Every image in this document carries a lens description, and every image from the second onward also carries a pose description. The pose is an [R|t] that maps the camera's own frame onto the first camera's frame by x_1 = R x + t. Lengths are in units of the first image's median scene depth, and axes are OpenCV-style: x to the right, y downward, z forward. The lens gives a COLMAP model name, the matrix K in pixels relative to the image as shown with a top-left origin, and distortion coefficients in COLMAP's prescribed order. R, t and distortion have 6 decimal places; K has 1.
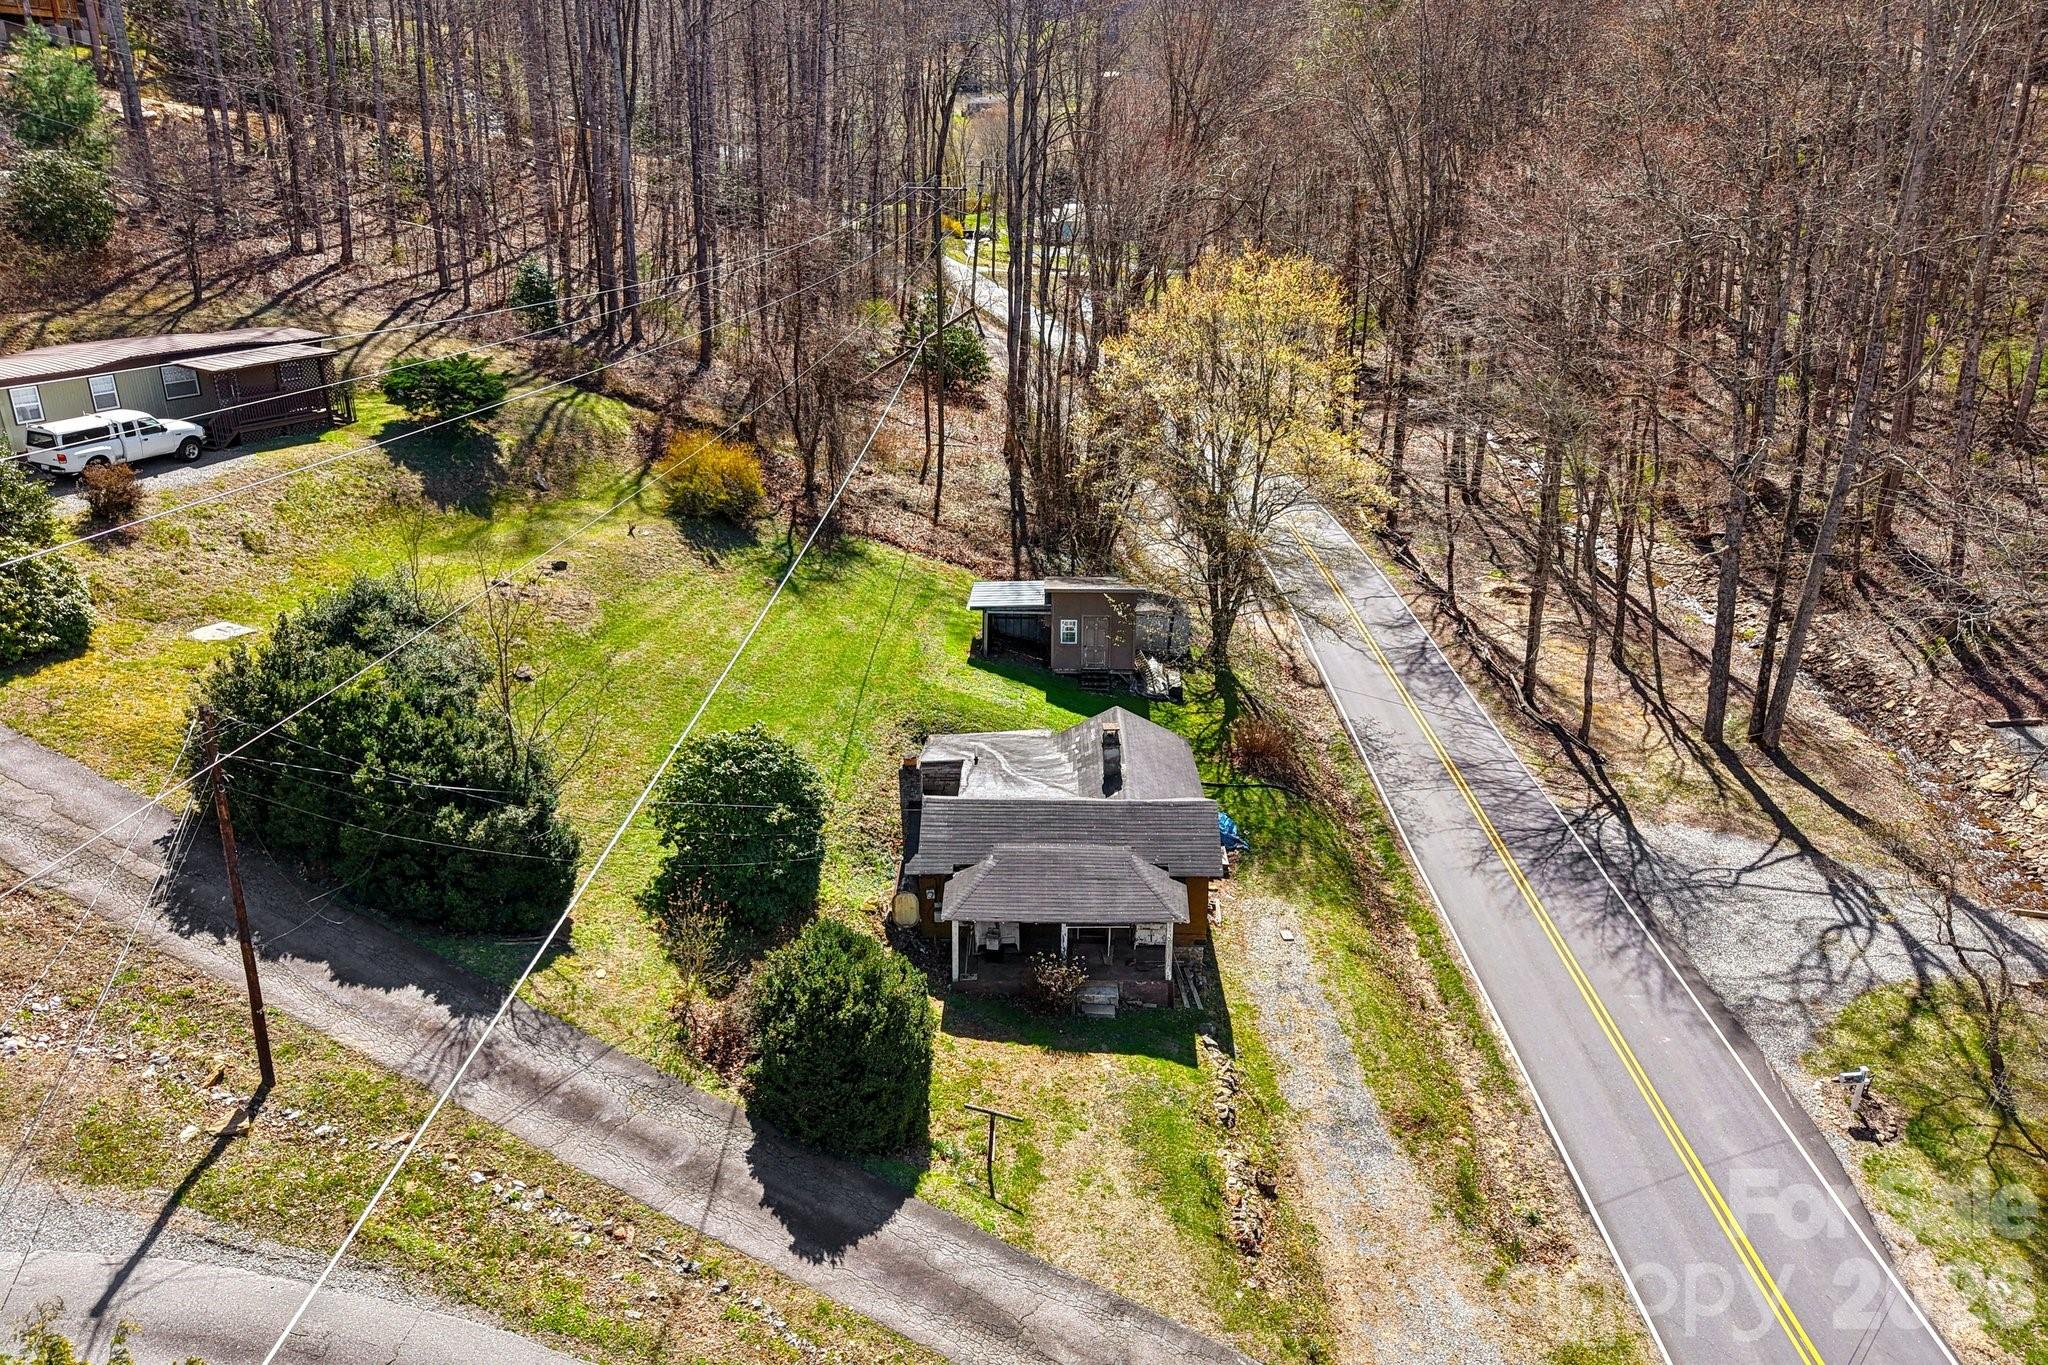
lens RADIAL K [[1416.7, 0, 1049.7], [0, 1416.7, 683.4], [0, 0, 1]] dist [0.007781, -0.006323]
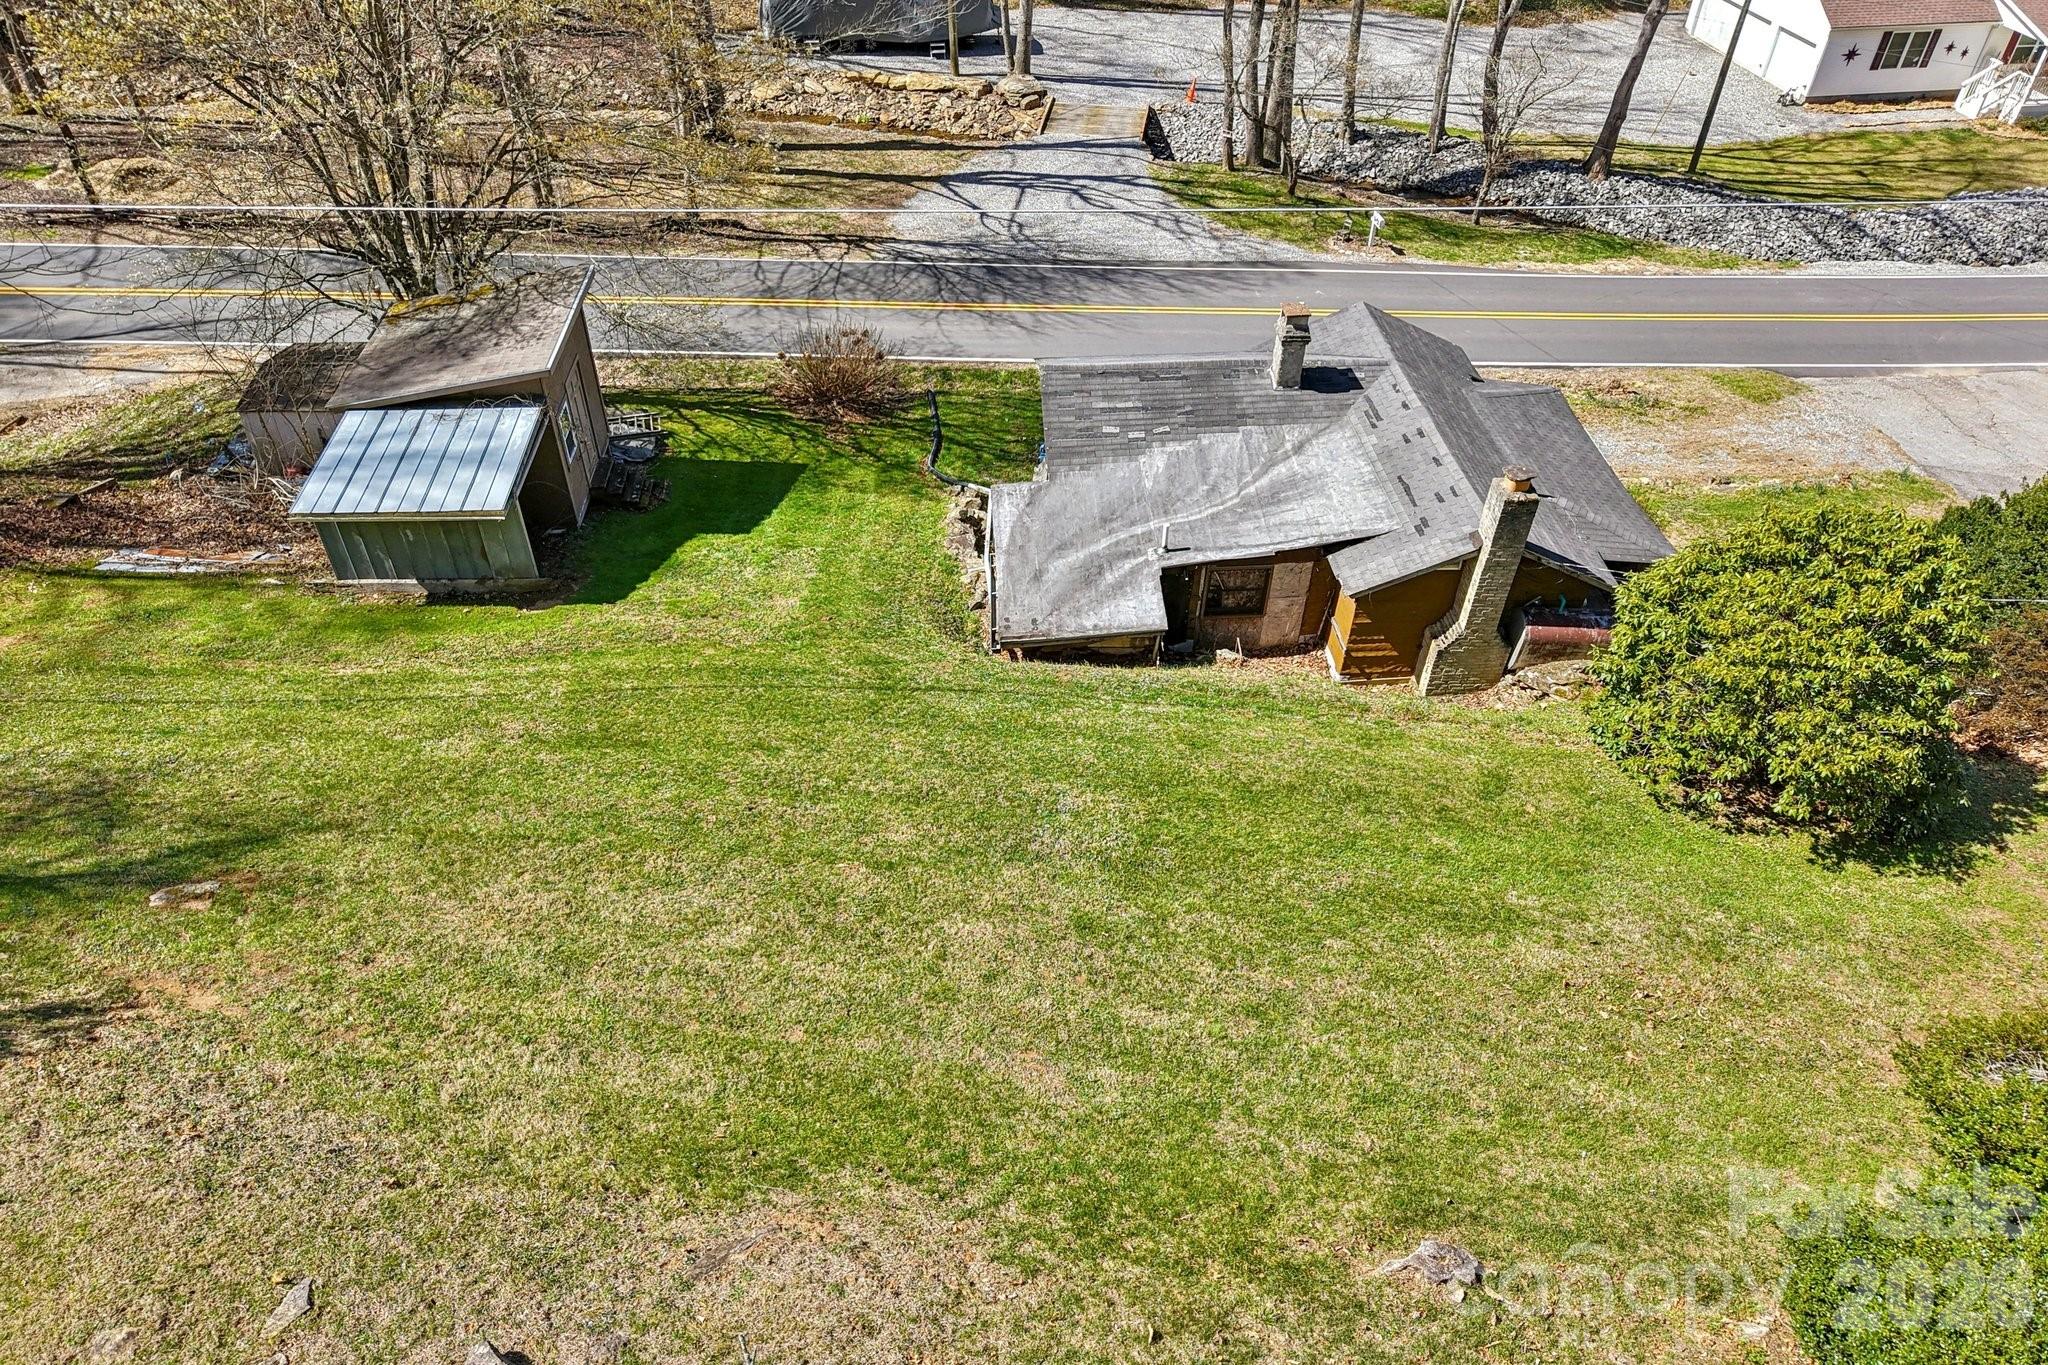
lens RADIAL K [[1386.4, 0, 1027.7], [0, 1386.4, 587.8], [0, 0, 1]] dist [0.017509, -0.001186]
pose [[-0.069842, -0.619113, 0.782190, -0.513323], [0.339696, 0.722482, 0.602185, -0.297557], [-0.937938, 0.307765, 0.159851, 1.048621]]
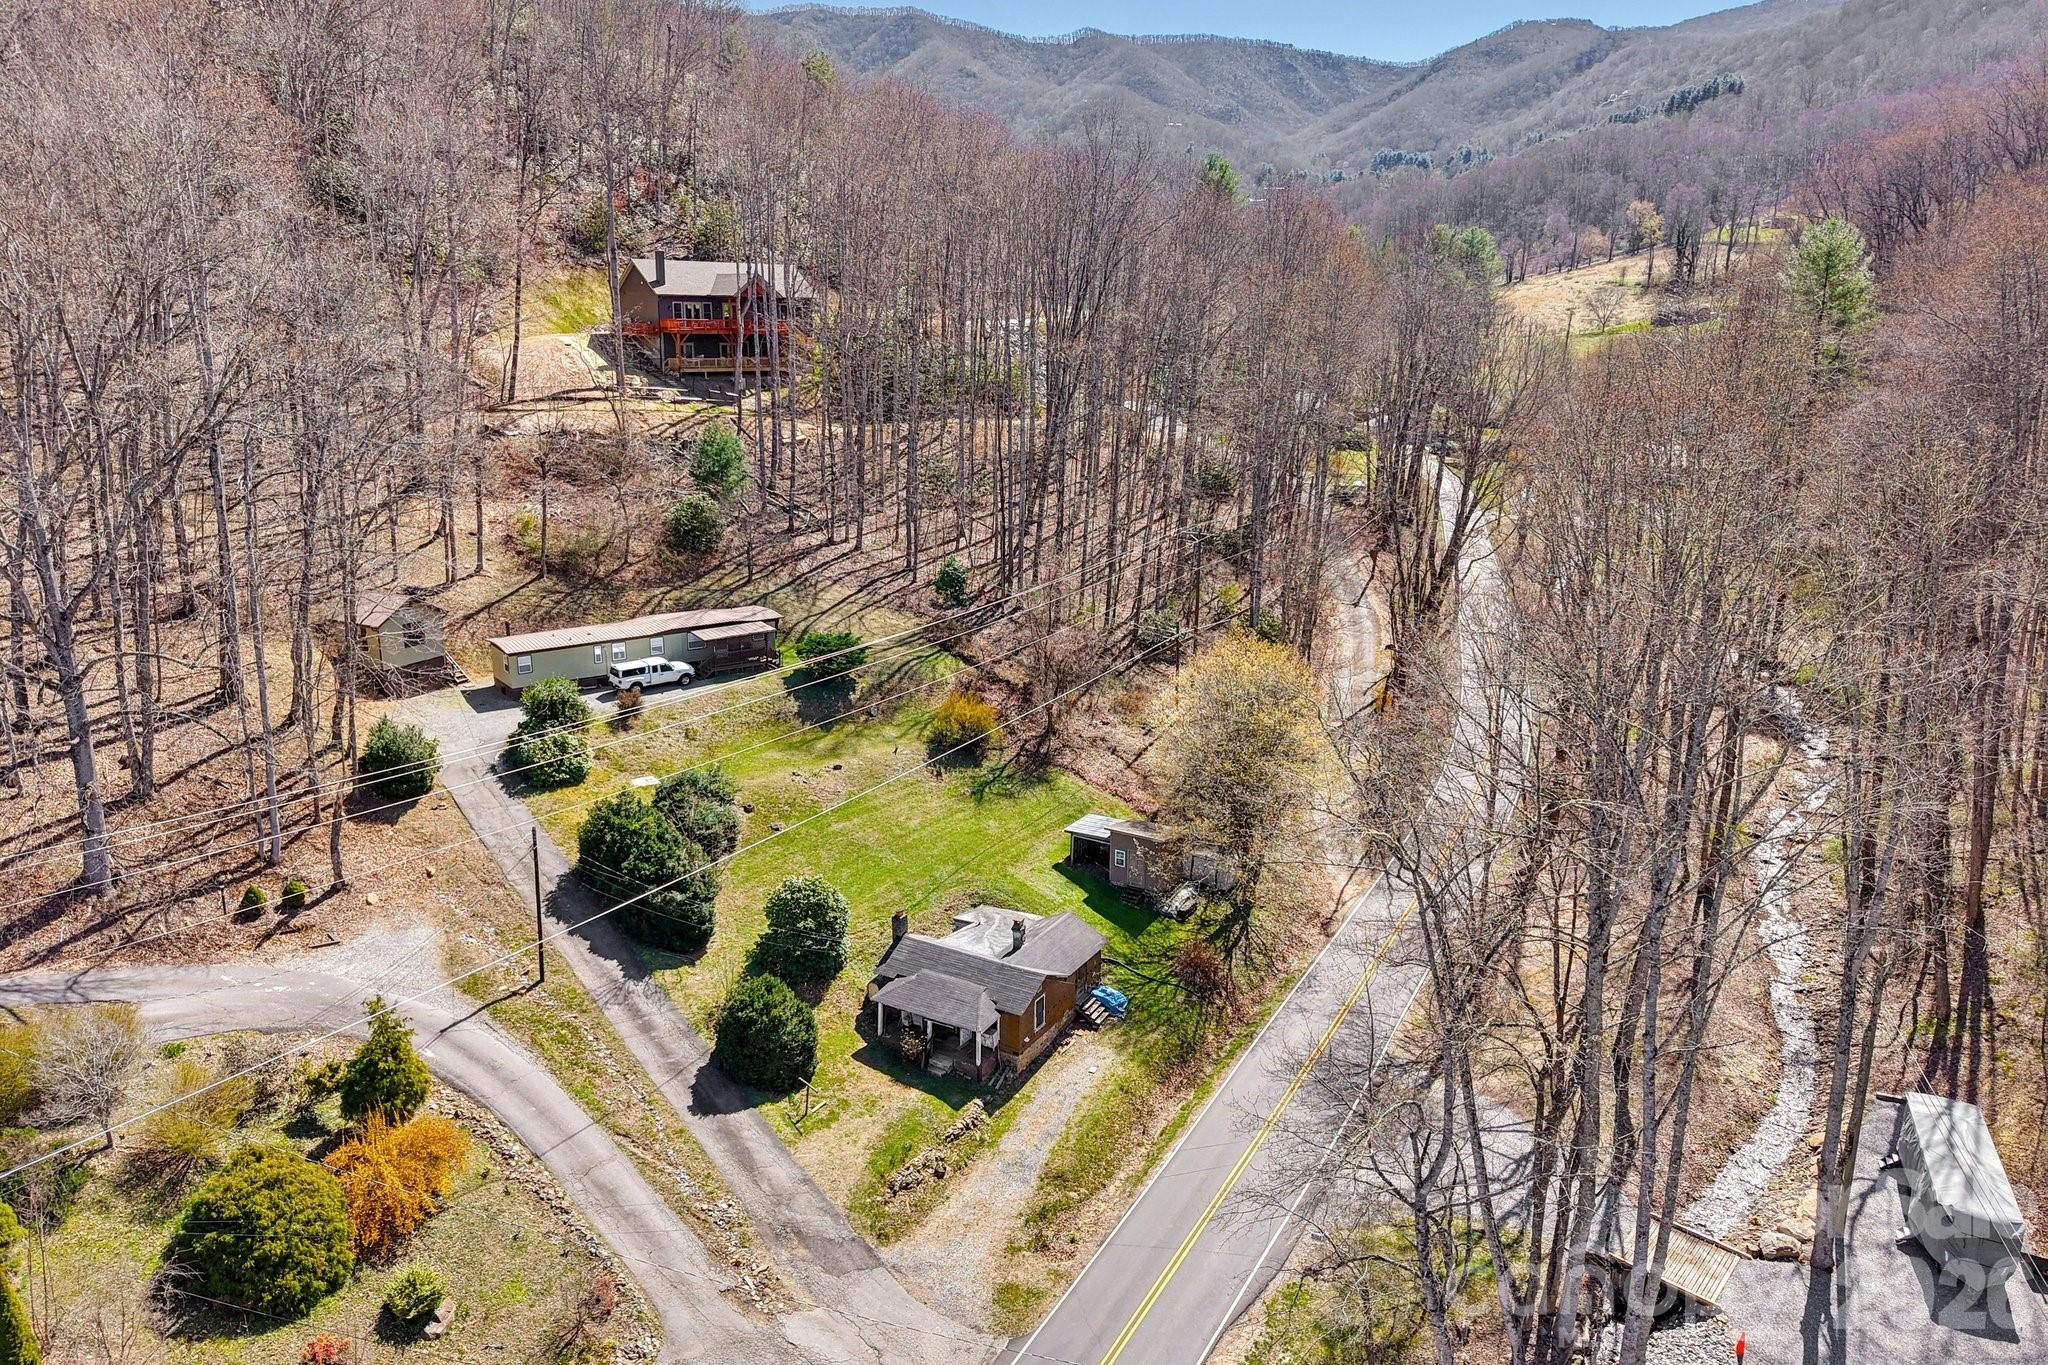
lens RADIAL K [[1434.4, 0, 1024.0], [0, 1434.4, 682.5], [0, 0, 1]] dist [0.000537, -0.002089]
pose [[0.860301, 0.129224, -0.493136, 0.864422], [-0.180404, 0.981915, -0.057417, -0.152048], [0.476798, 0.138360, 0.868055, -0.541186]]
